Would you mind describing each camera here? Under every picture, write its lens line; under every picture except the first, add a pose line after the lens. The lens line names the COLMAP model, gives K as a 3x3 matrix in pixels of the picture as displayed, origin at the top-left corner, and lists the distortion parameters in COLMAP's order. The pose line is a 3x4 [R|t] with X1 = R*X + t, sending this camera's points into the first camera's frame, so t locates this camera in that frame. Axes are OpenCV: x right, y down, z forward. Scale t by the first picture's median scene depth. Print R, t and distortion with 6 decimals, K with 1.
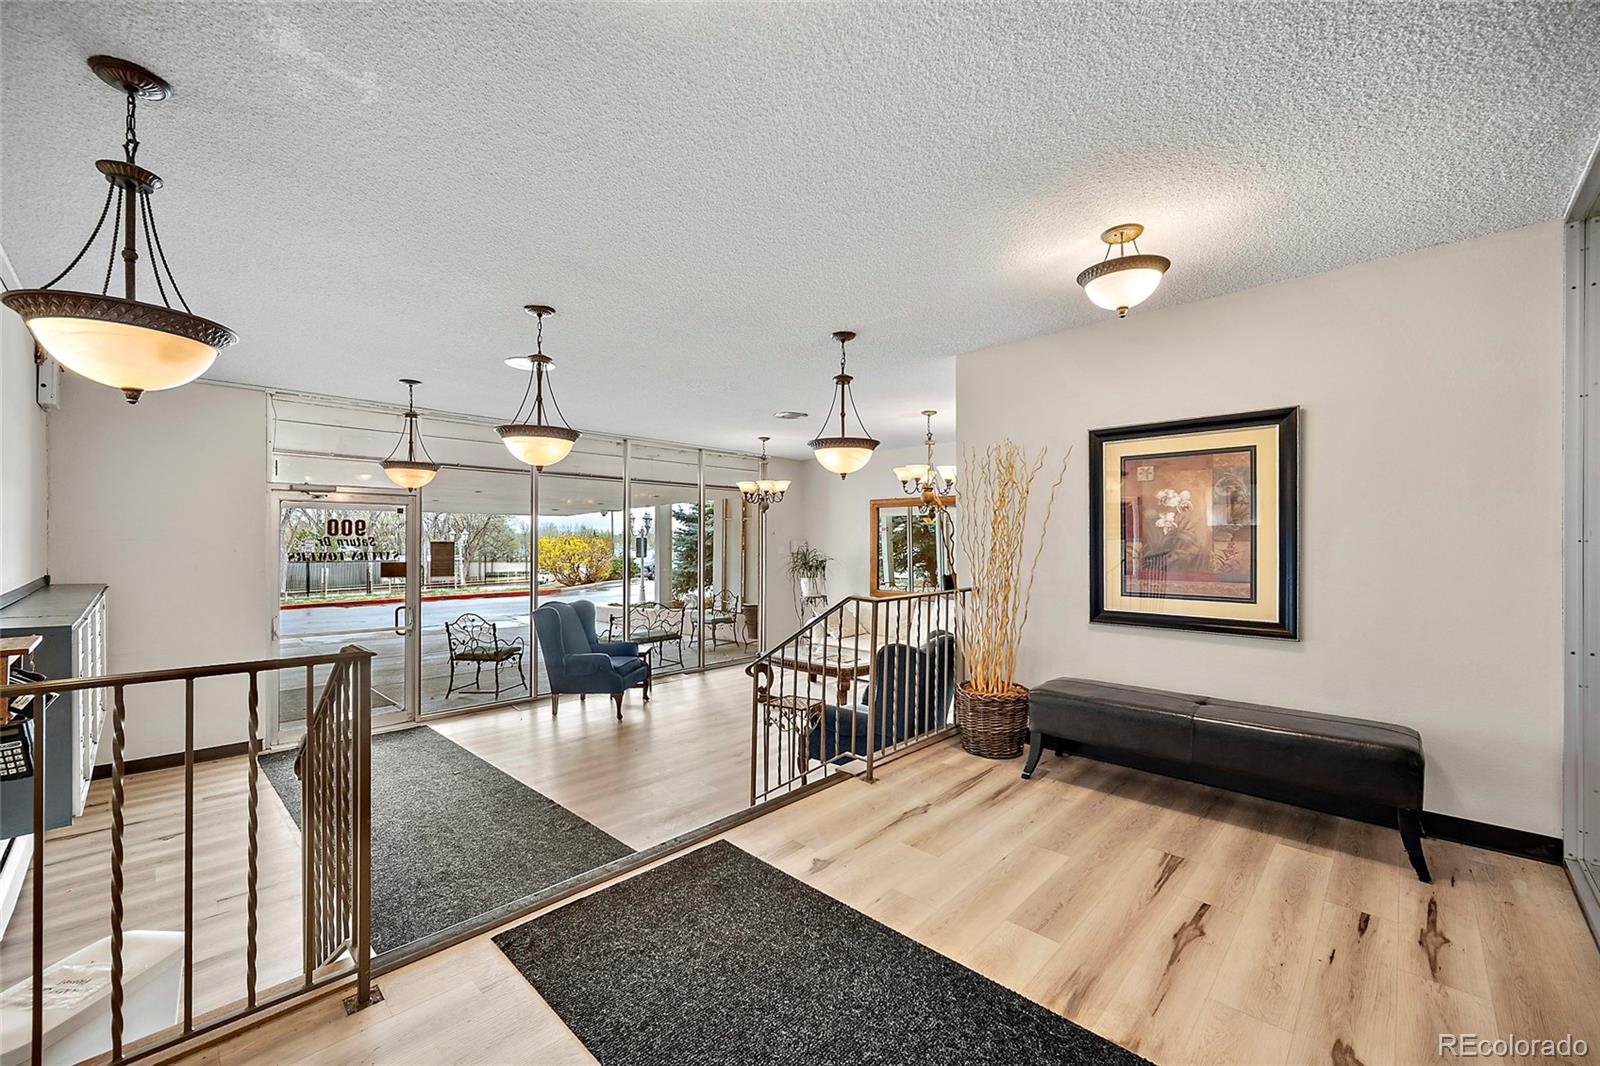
lens RADIAL K [[641.5, 0, 805.8], [0, 641.5, 539.3], [0, 0, 1]] dist [-0.001018, 0.000231]
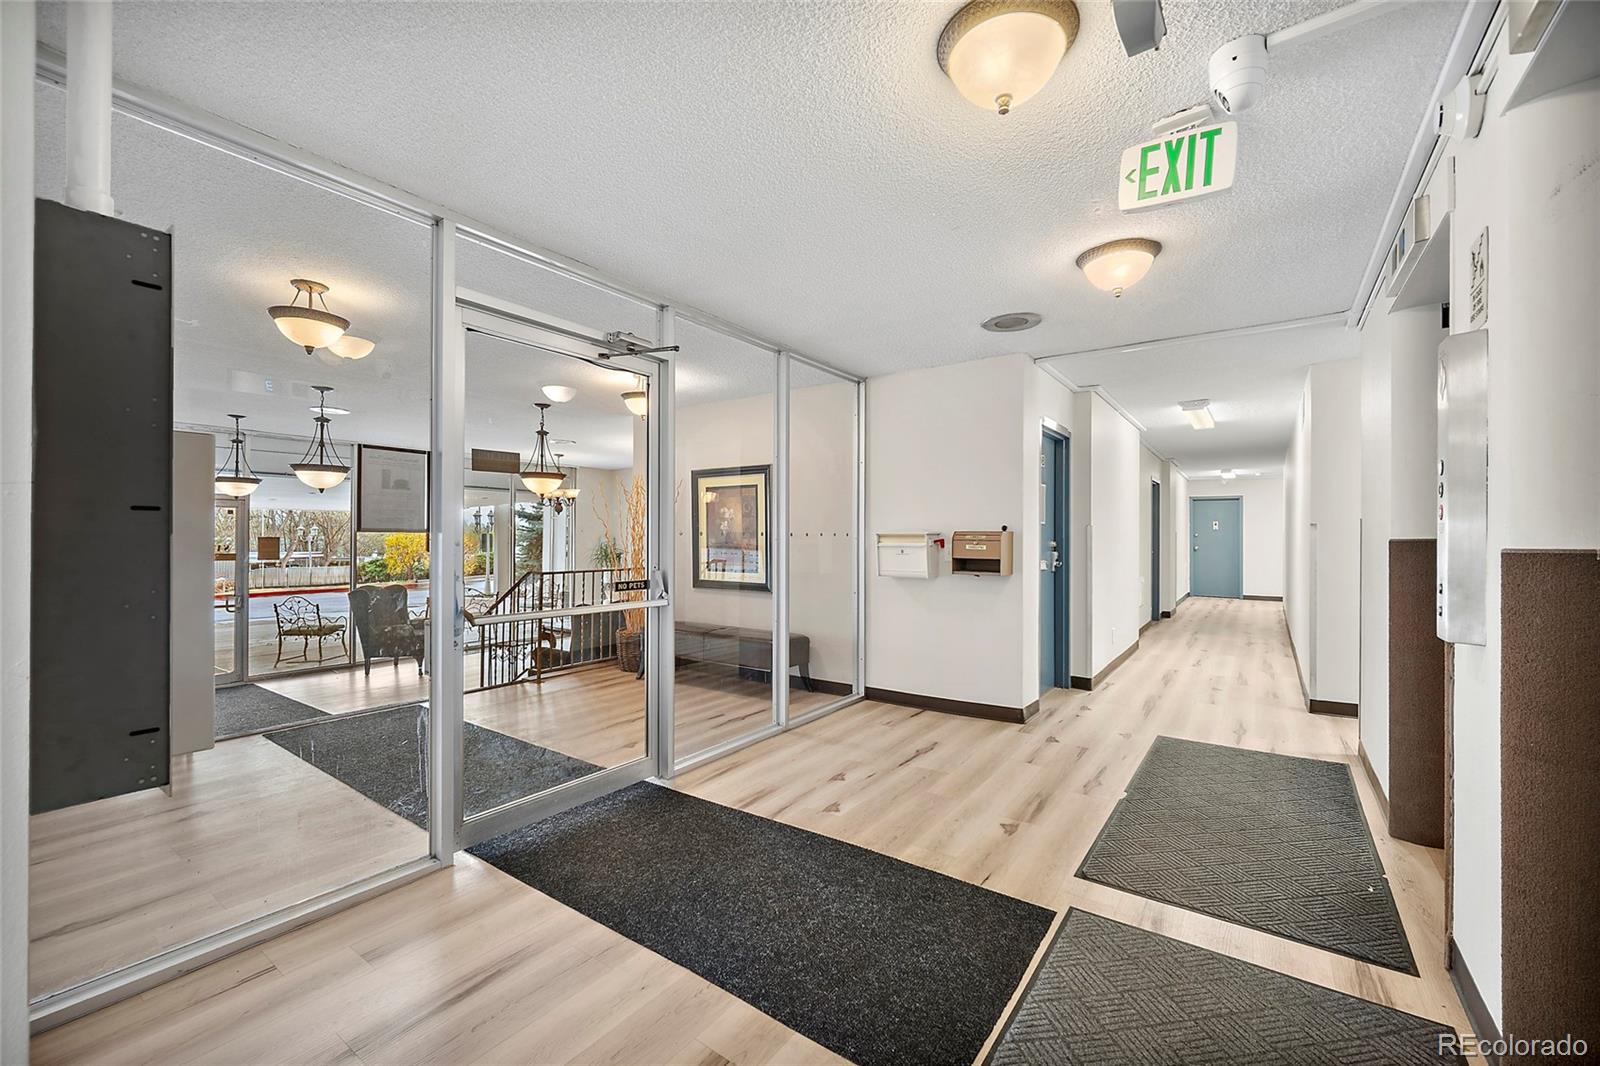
lens RADIAL K [[641.5, 0, 796.4], [0, 641.5, 535.9], [0, 0, 1]] dist [-0.001018, 0.000231]
pose [[0.989856, 0.000896, 0.142074, 0.250668], [-0.001176, 0.999998, 0.001886, -0.003123], [-0.142072, -0.002034, 0.989854, -0.350323]]
